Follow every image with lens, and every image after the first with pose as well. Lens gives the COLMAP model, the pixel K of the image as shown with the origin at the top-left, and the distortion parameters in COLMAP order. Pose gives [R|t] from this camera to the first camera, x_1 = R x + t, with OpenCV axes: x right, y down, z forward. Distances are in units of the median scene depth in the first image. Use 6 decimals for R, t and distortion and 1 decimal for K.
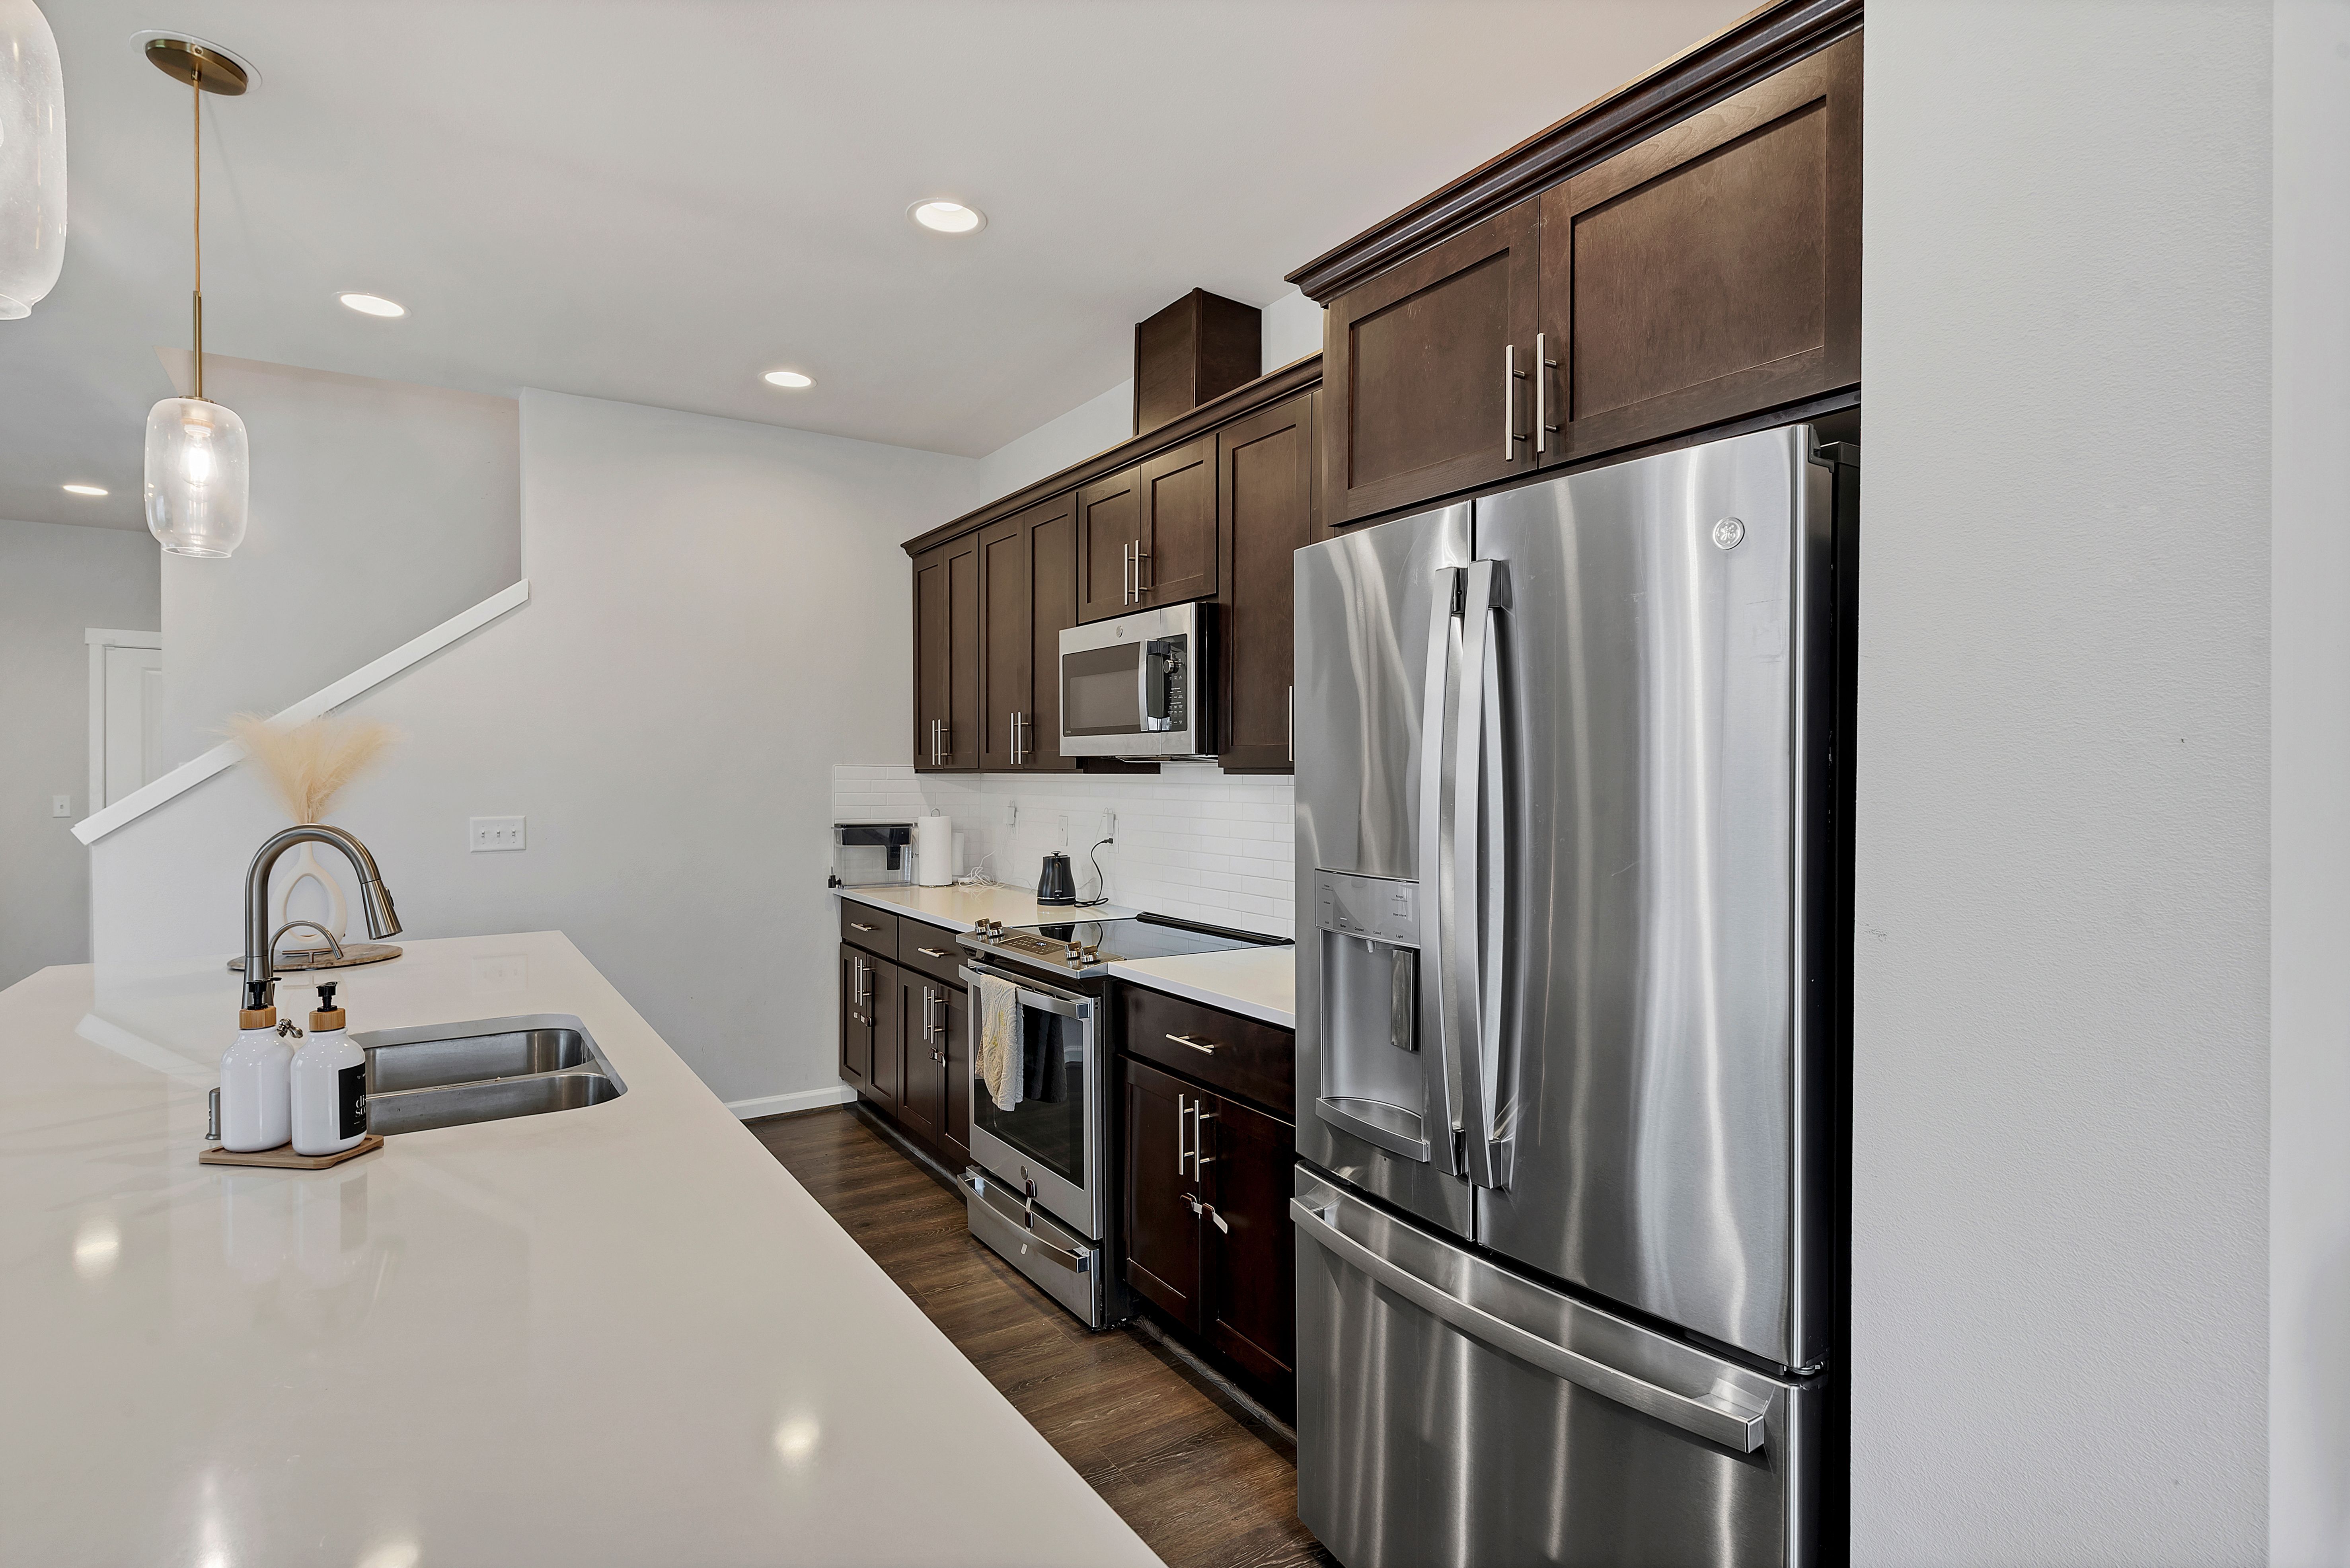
lens RADIAL K [[1172.6, 0, 1175.0], [0, 1172.6, 784.0], [0, 0, 1]] dist [0.004391, 0.000799]
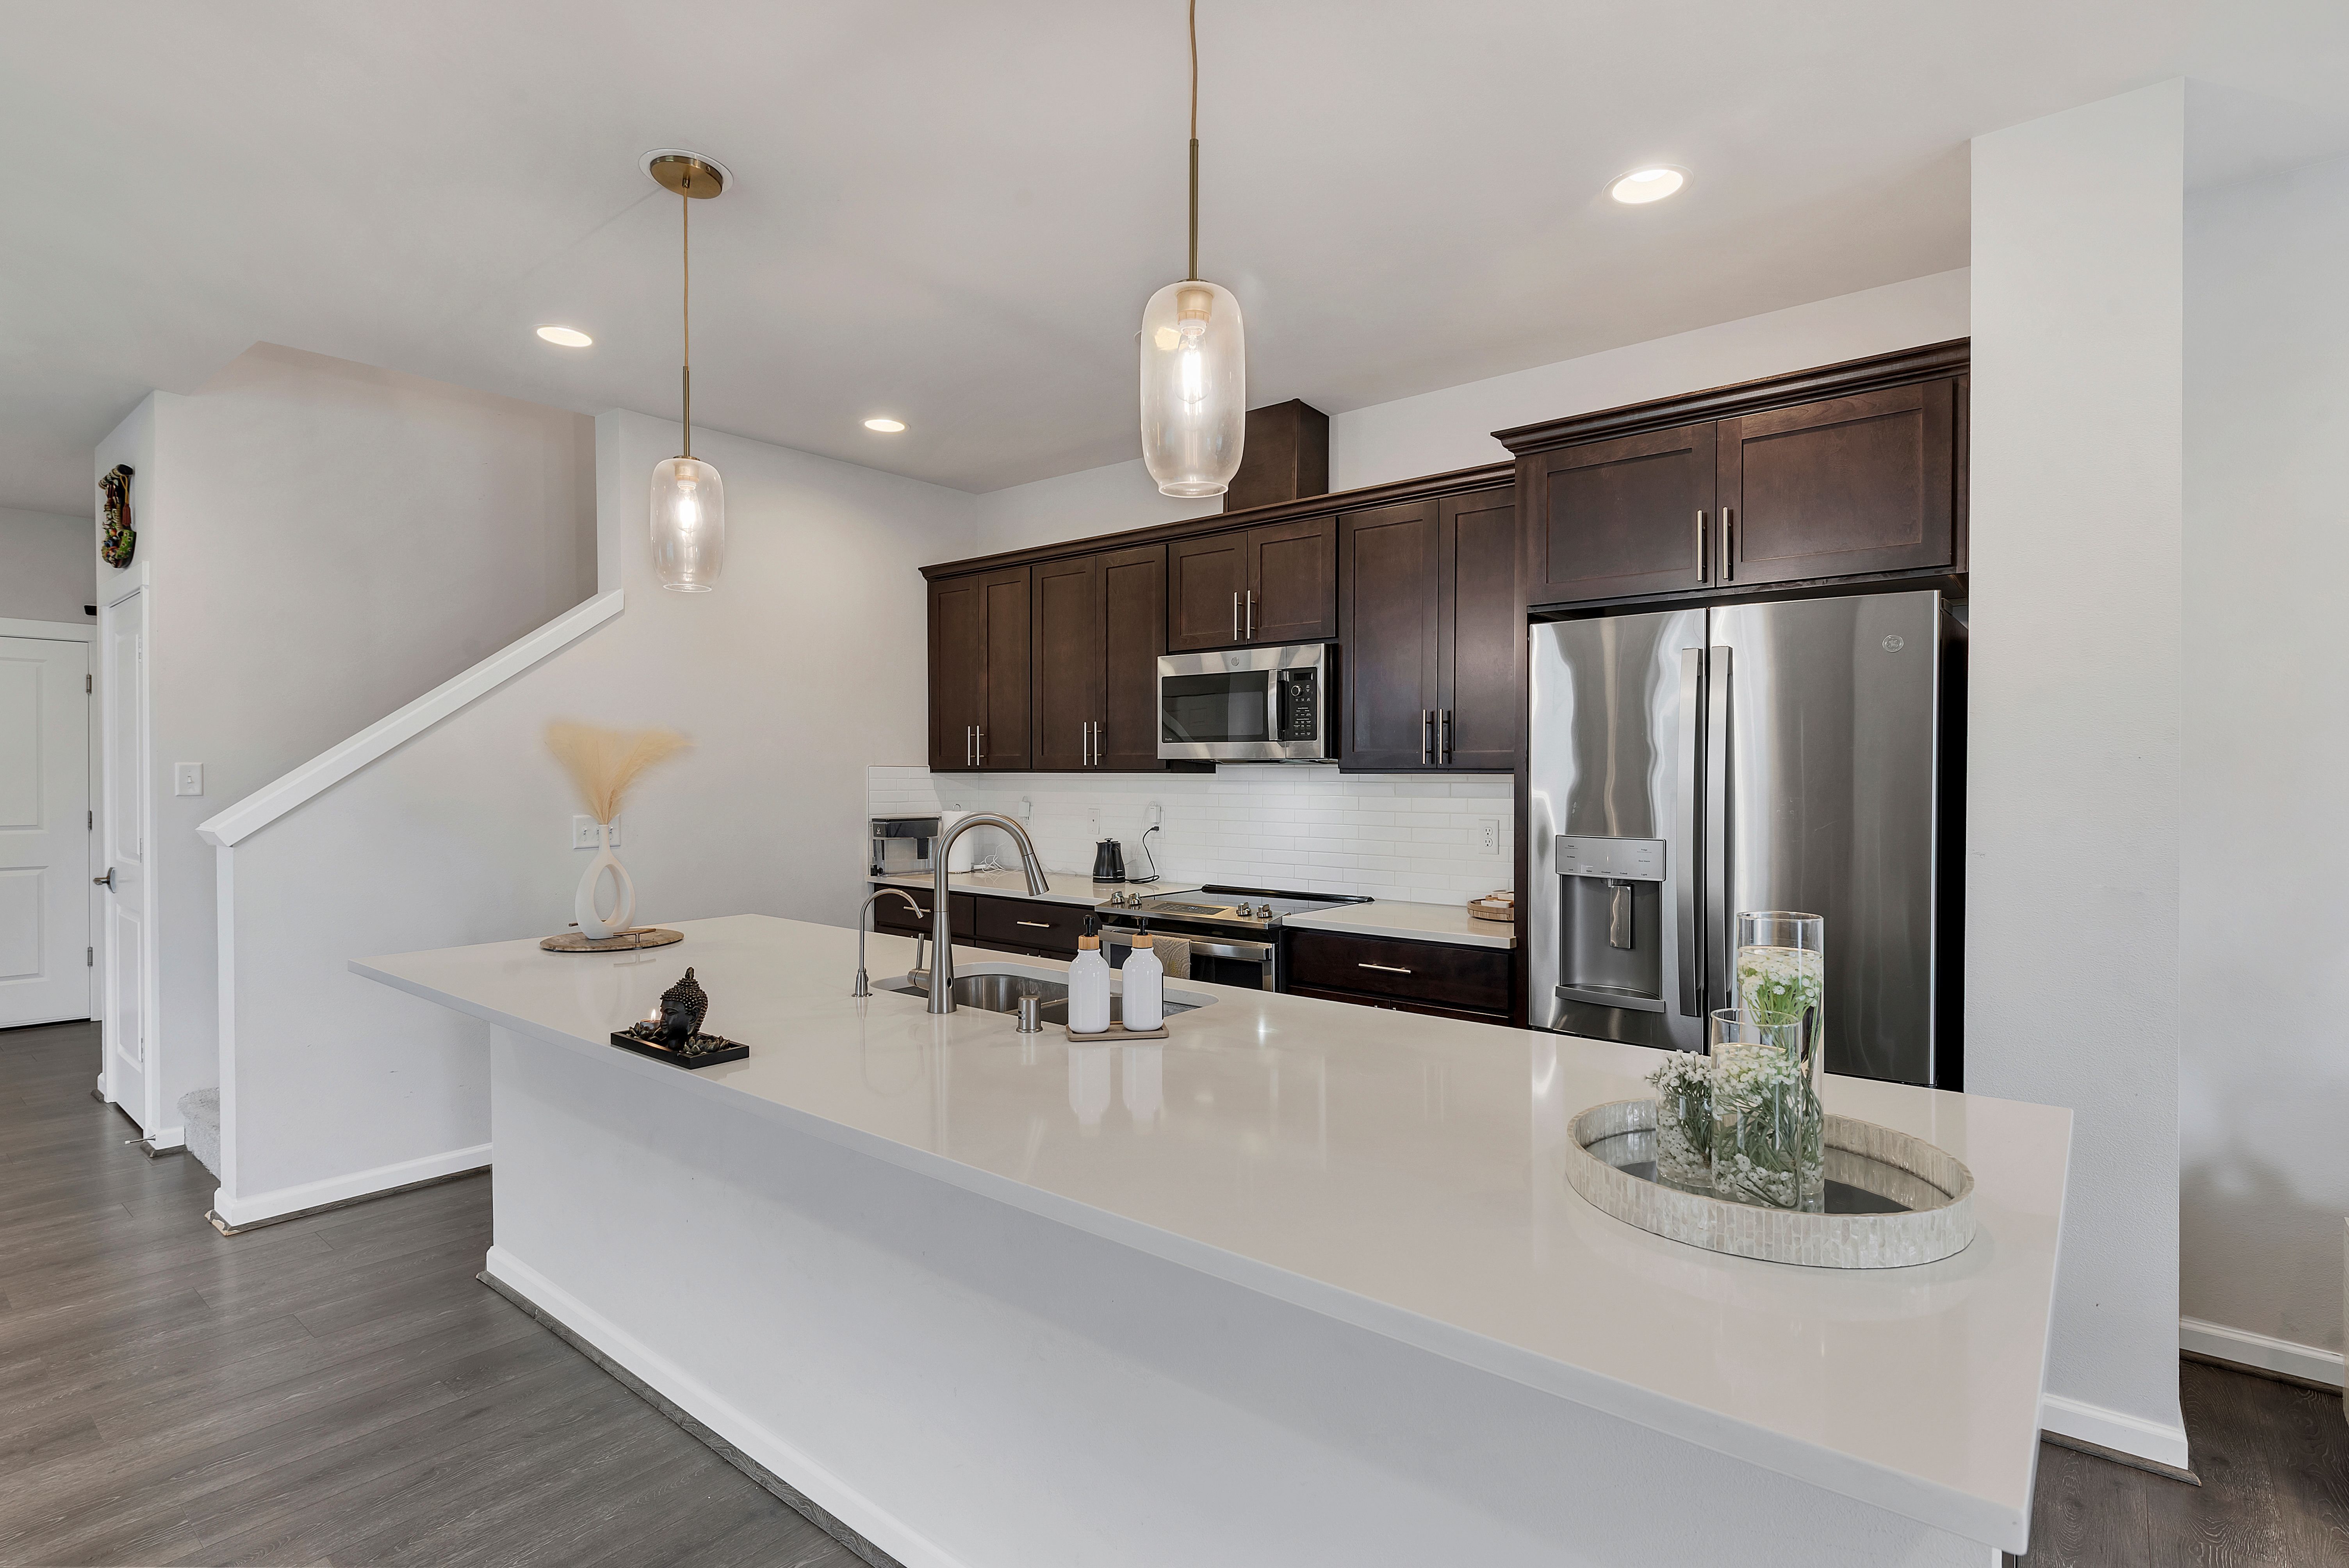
lens RADIAL K [[1138.7, 0, 1174.5], [0, 1138.7, 784.0], [0, 0, 1]] dist [0.004319, 0.000922]
pose [[0.954382, -0.005749, 0.298533, -0.478643], [0.005118, 0.999983, 0.002892, -0.001117], [-0.298544, -0.001232, 0.954395, -0.159870]]
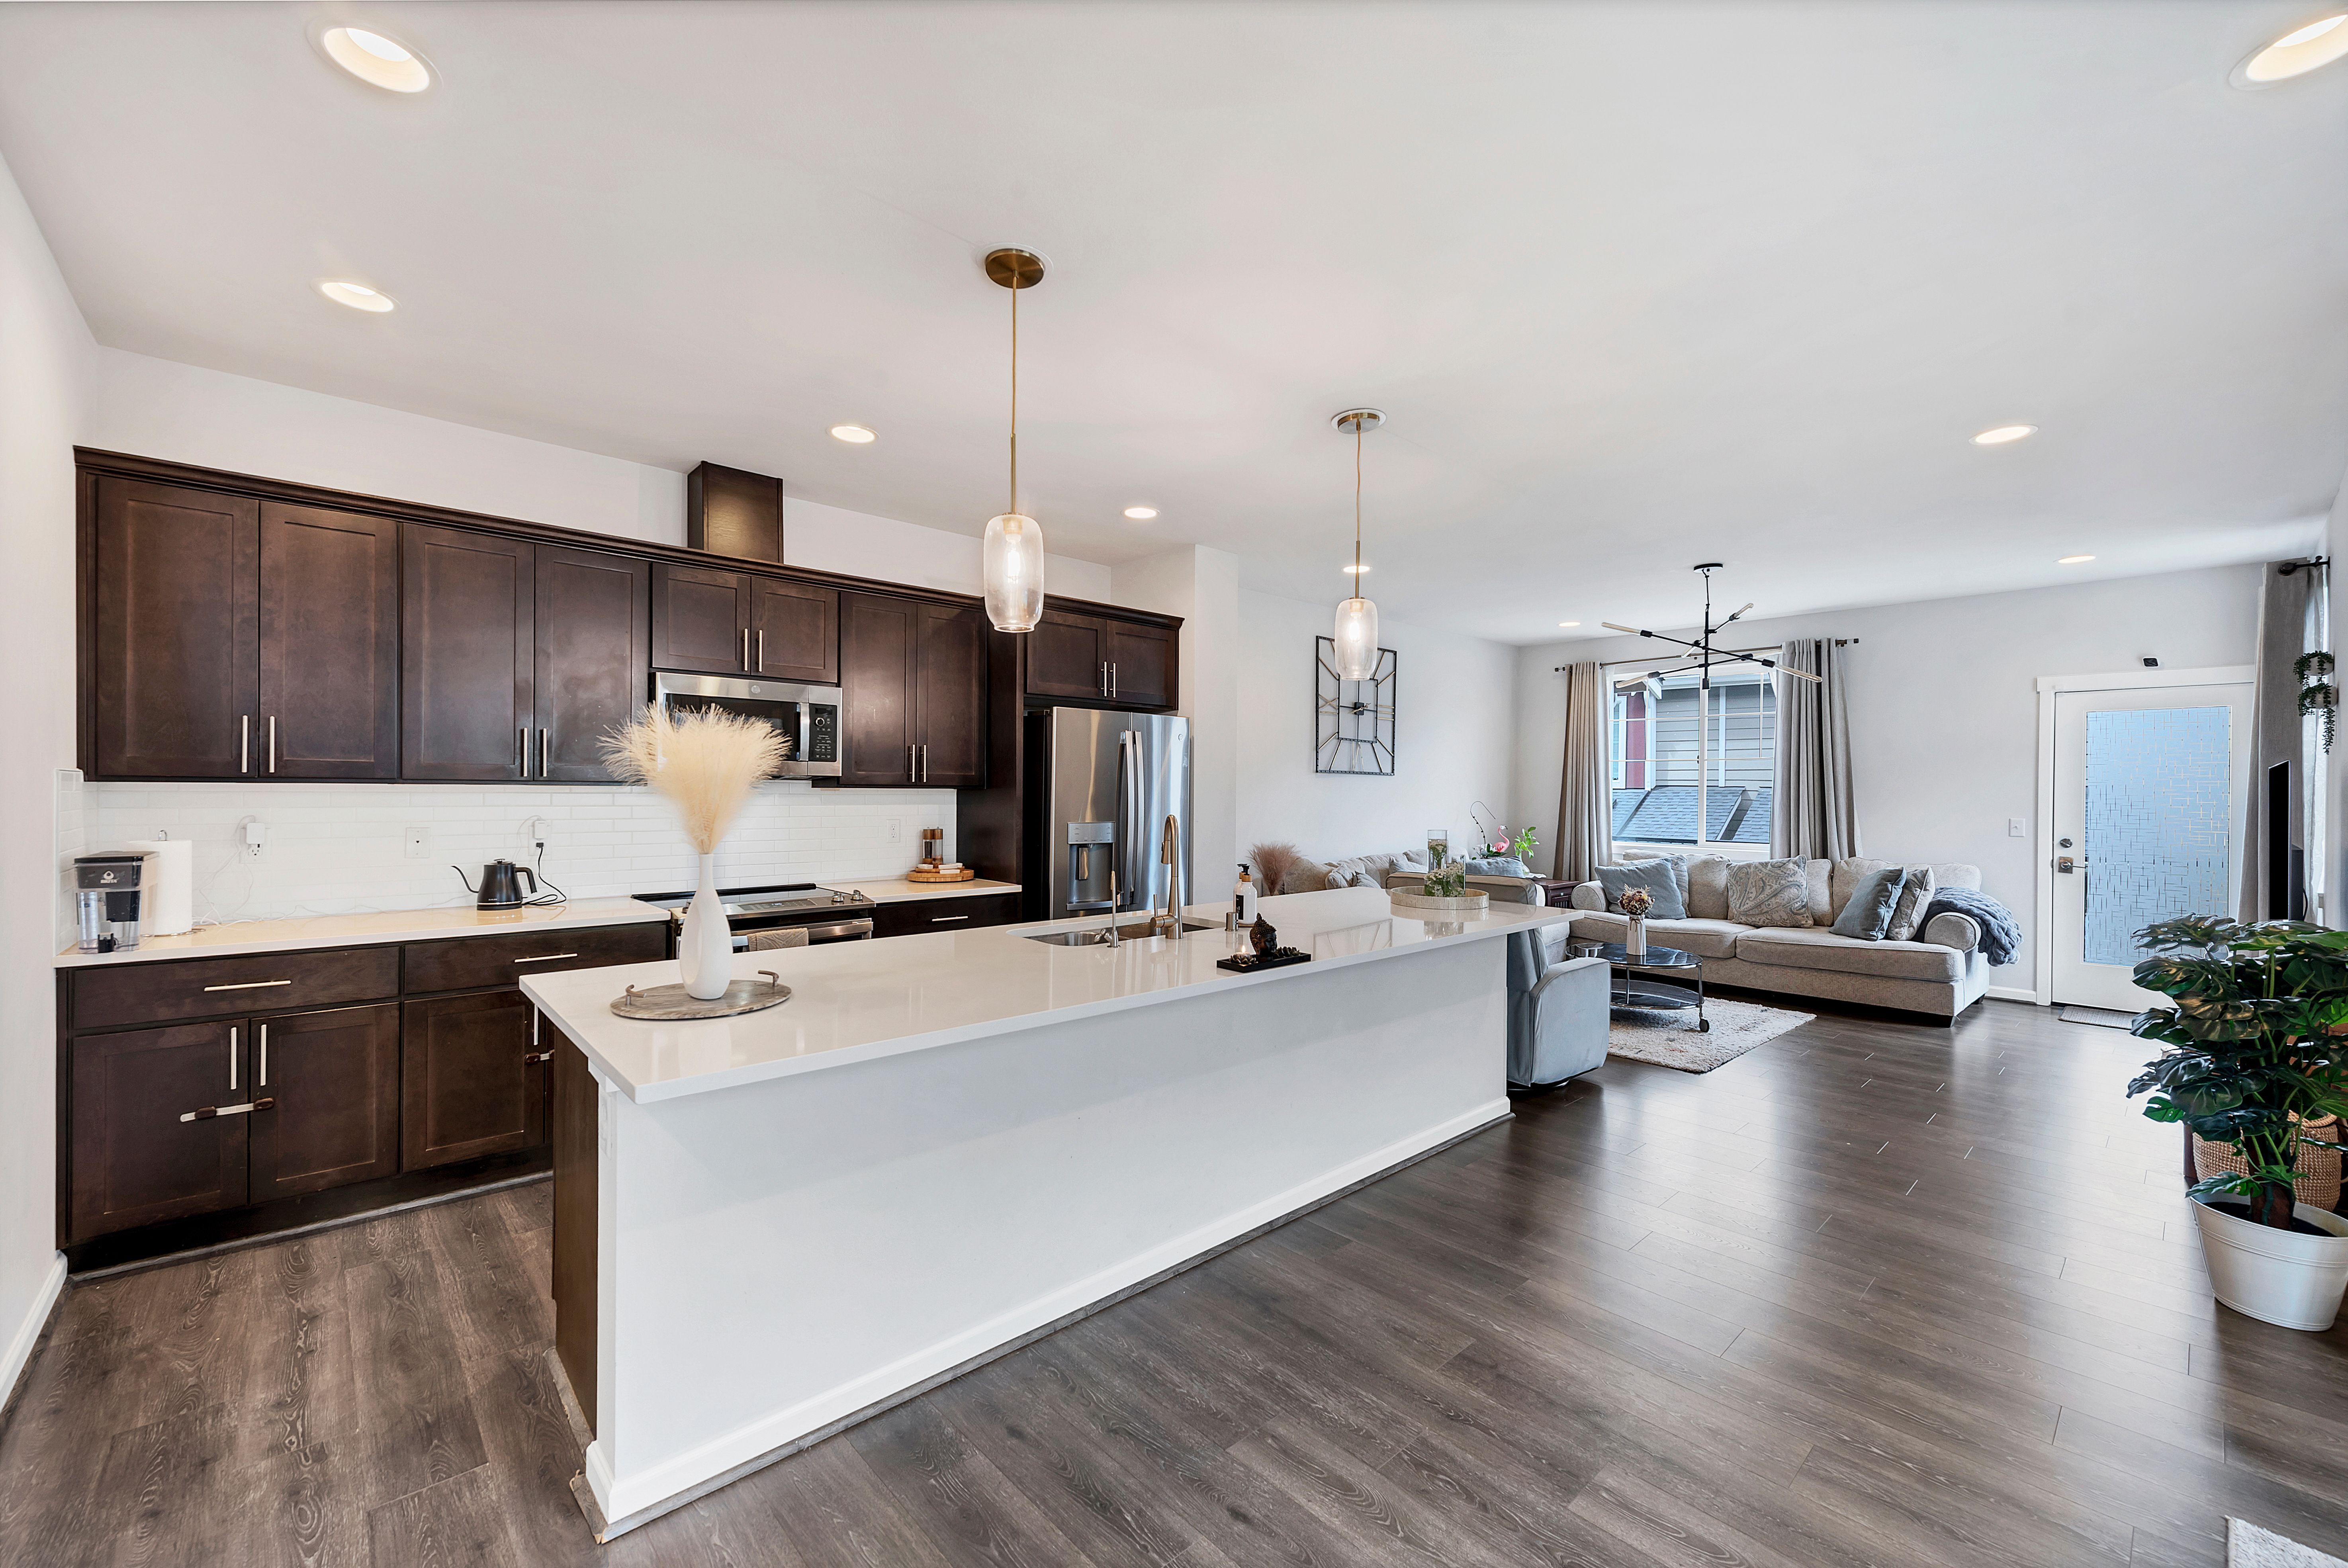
lens RADIAL K [[947.7, 0, 1168.2], [0, 947.7, 793.2], [0, 0, 1]] dist [0.007968, -0.000370]
pose [[-0.160075, -0.010783, 0.987046, -1.304895], [-0.001297, 0.999942, 0.010714, -0.015306], [-0.987104, 0.000435, -0.160079, 0.677342]]
